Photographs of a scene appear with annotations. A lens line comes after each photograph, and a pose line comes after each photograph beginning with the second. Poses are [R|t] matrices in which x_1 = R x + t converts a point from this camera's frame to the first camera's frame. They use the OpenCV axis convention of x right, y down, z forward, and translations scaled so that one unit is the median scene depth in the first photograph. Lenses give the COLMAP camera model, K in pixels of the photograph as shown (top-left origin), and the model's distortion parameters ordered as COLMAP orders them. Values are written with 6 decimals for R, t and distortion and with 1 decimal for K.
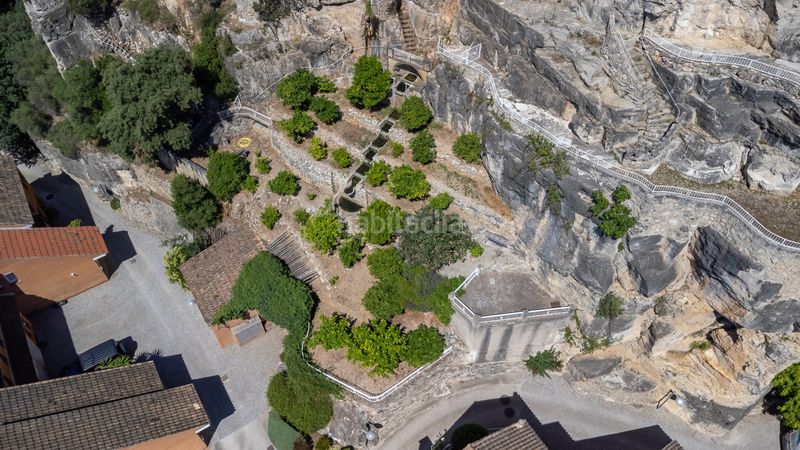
lens RADIAL K [[569.9, 0, 399.6], [0, 569.9, 227.7], [0, 0, 1]] dist [0.014768, -0.029625]
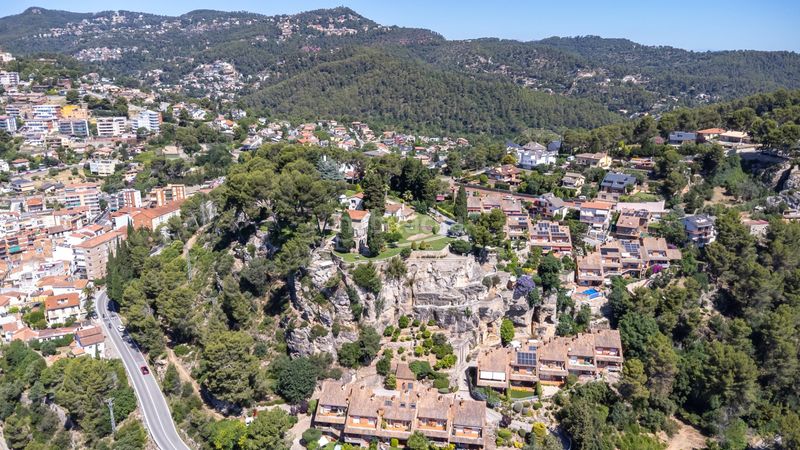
lens RADIAL K [[569.9, 0, 396.7], [0, 569.9, 222.5], [0, 0, 1]] dist [0.014768, -0.029625]
pose [[0.670655, -0.183224, 0.718784, -2.932286], [0.585961, 0.725033, -0.361908, 0.704063], [-0.454832, 0.663895, 0.593609, -1.948463]]
